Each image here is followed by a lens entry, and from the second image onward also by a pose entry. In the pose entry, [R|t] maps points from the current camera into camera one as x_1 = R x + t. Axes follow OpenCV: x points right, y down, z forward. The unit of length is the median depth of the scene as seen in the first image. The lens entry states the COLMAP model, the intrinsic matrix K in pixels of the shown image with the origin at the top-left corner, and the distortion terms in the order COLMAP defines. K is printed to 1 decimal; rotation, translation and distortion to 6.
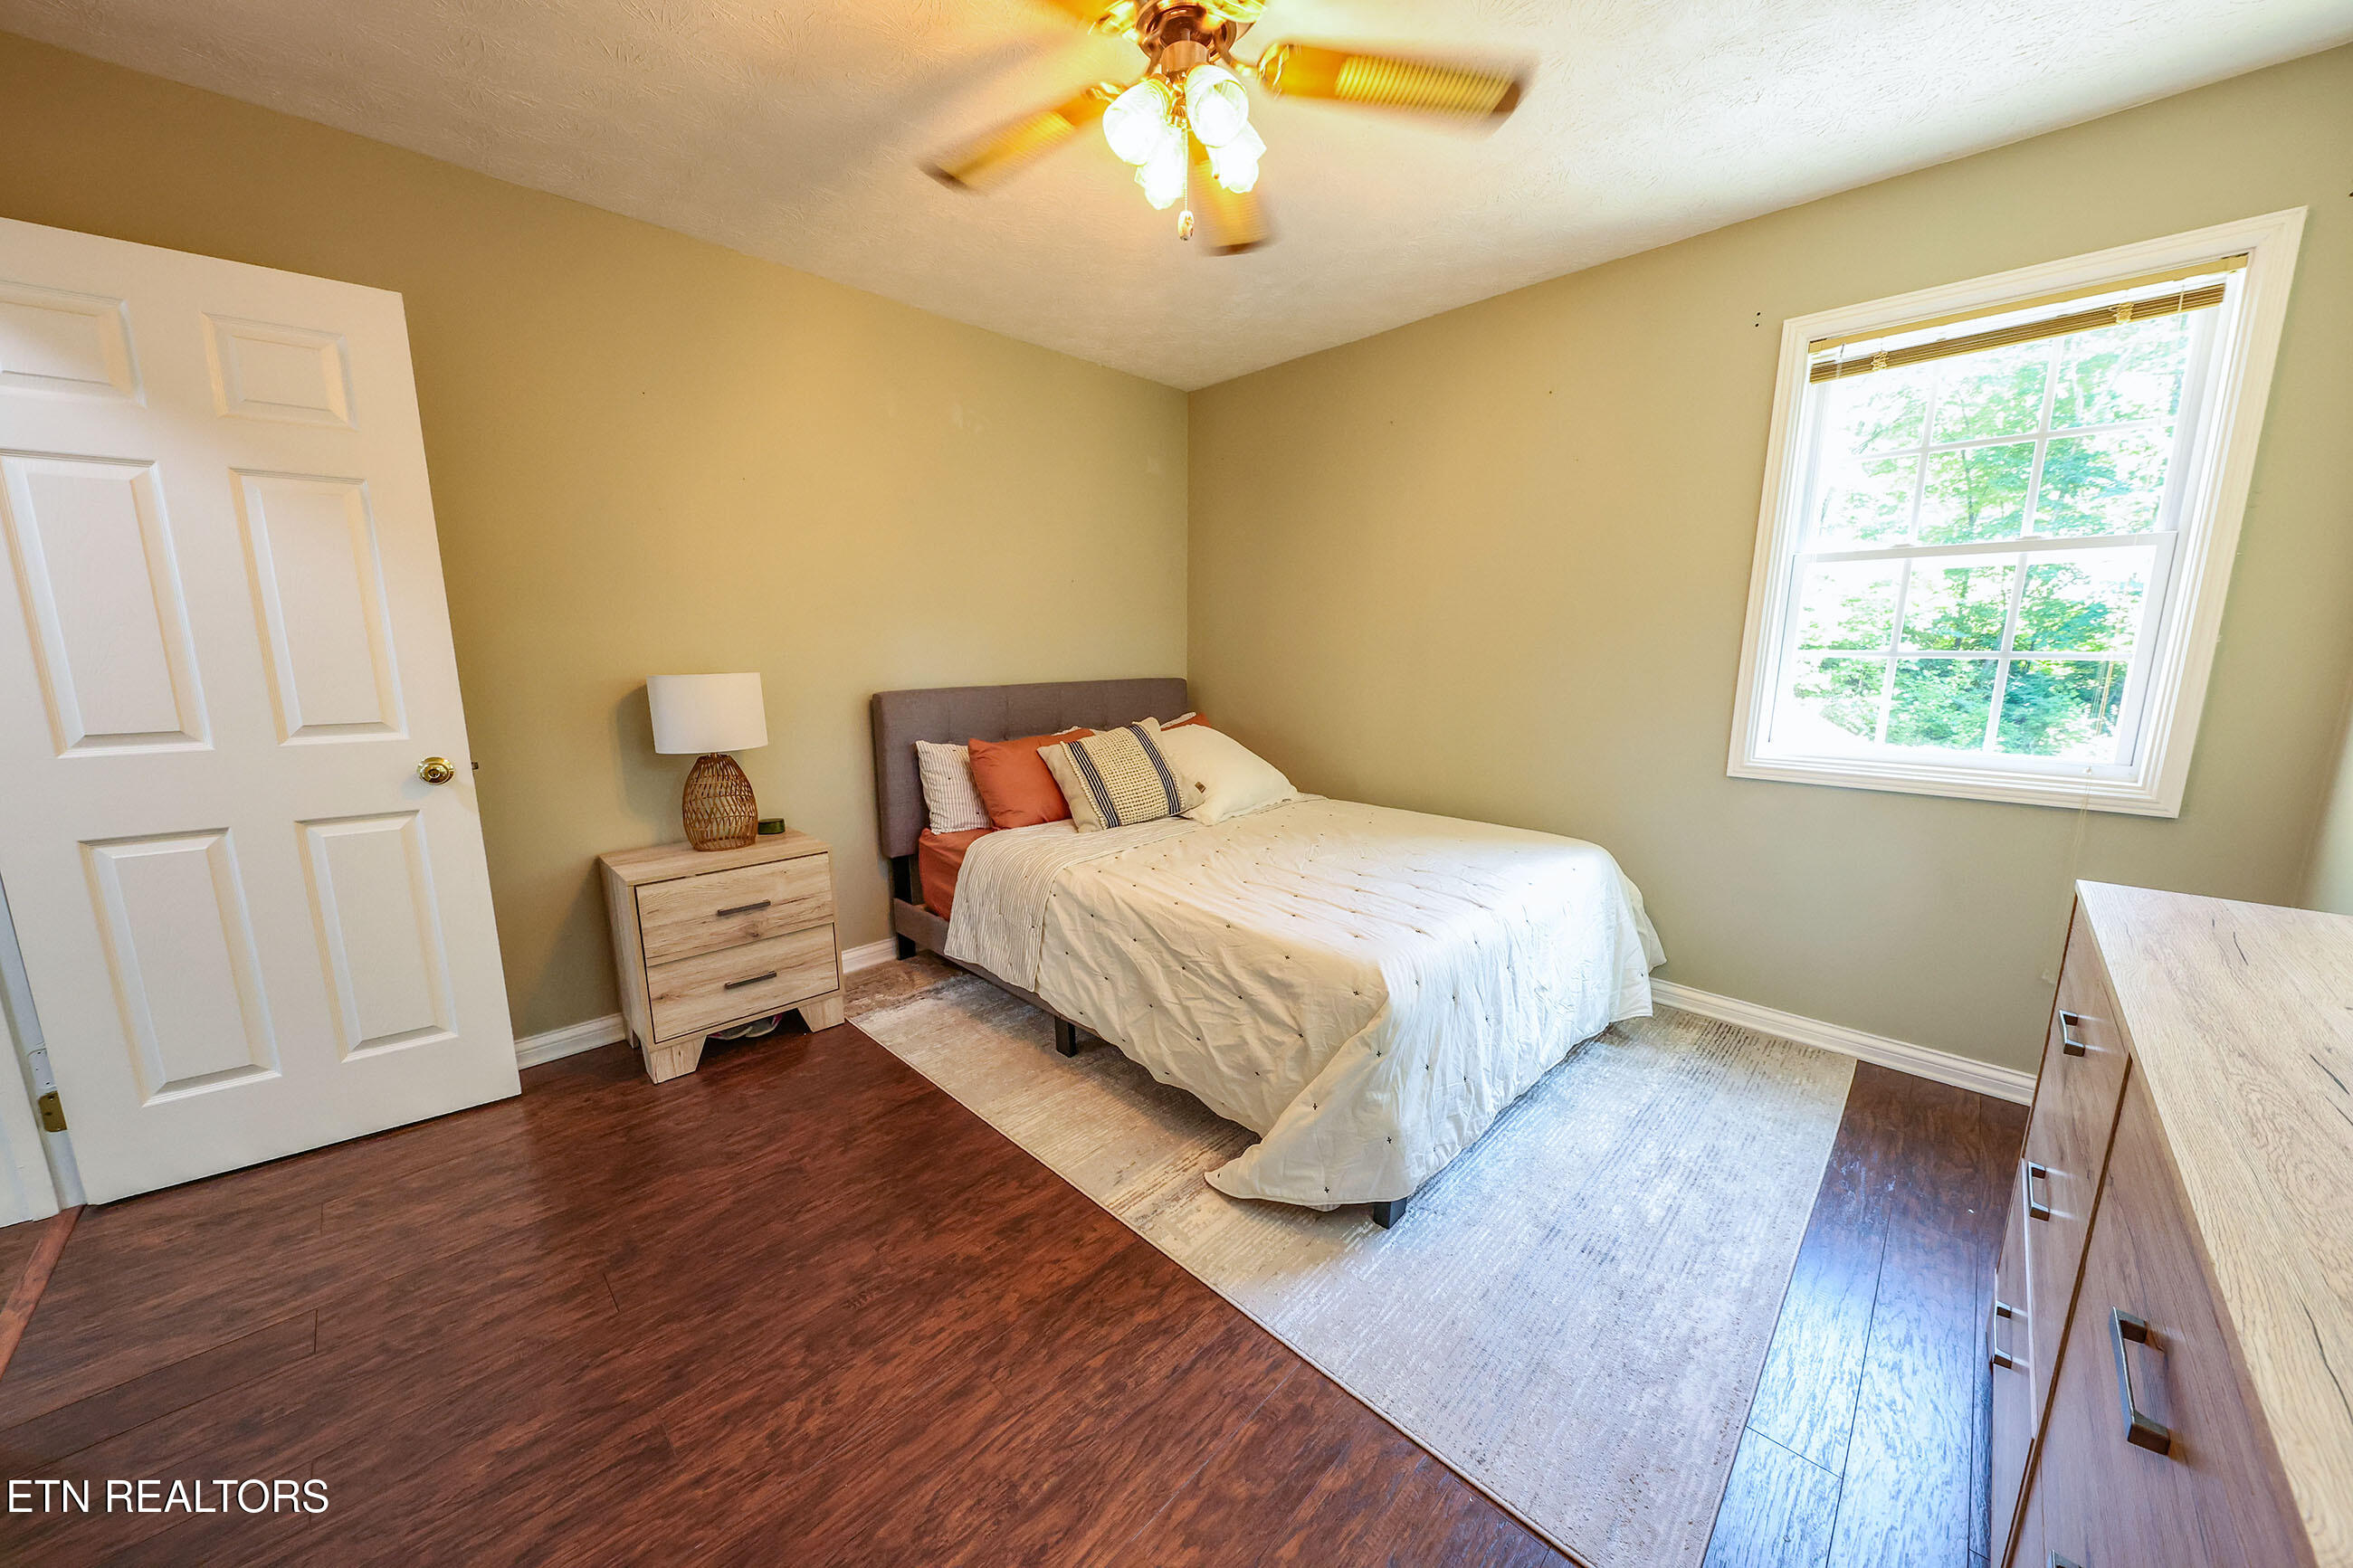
lens RADIAL K [[798.9, 0, 1171.4], [0, 798.9, 782.5], [0, 0, 1]] dist [-0.002726, -0.001240]
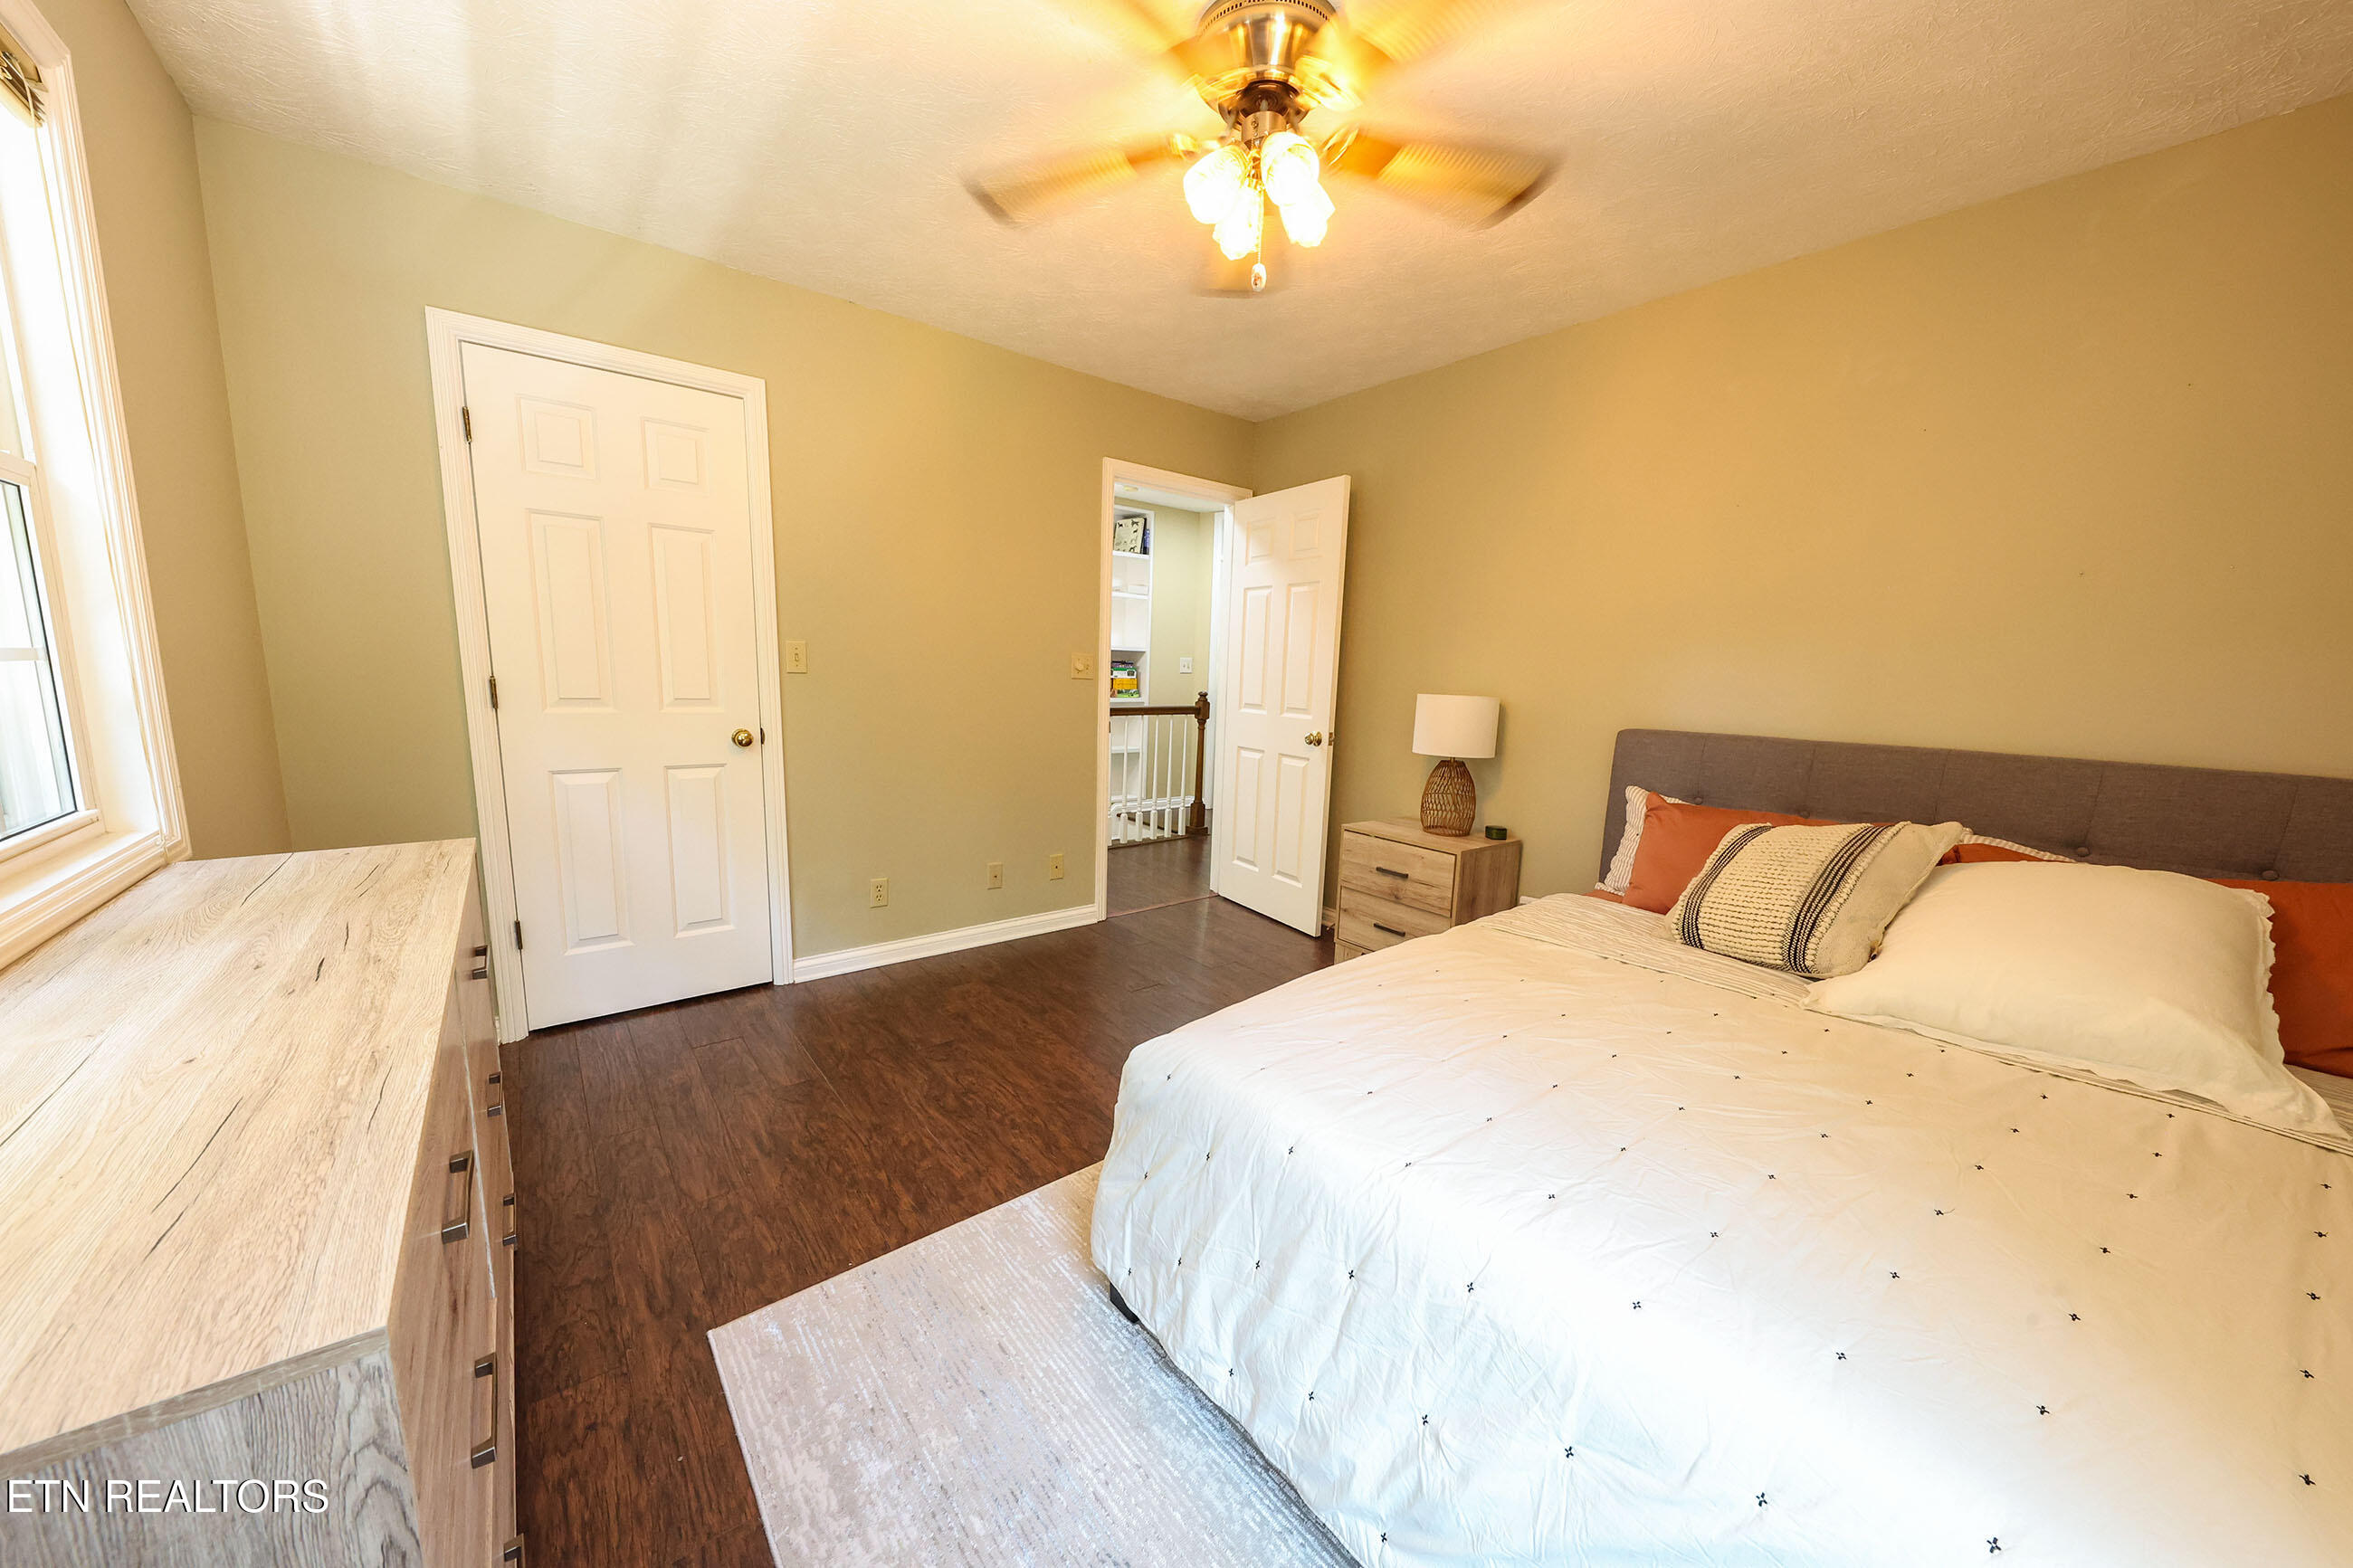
lens RADIAL K [[798.9, 0, 1171.1], [0, 798.9, 783.7], [0, 0, 1]] dist [-0.002726, -0.001240]
pose [[-0.097849, 0.146547, -0.984352, 1.304309], [-0.202801, 0.965408, 0.163886, -0.210138], [0.974319, 0.215664, -0.064745, 1.206043]]
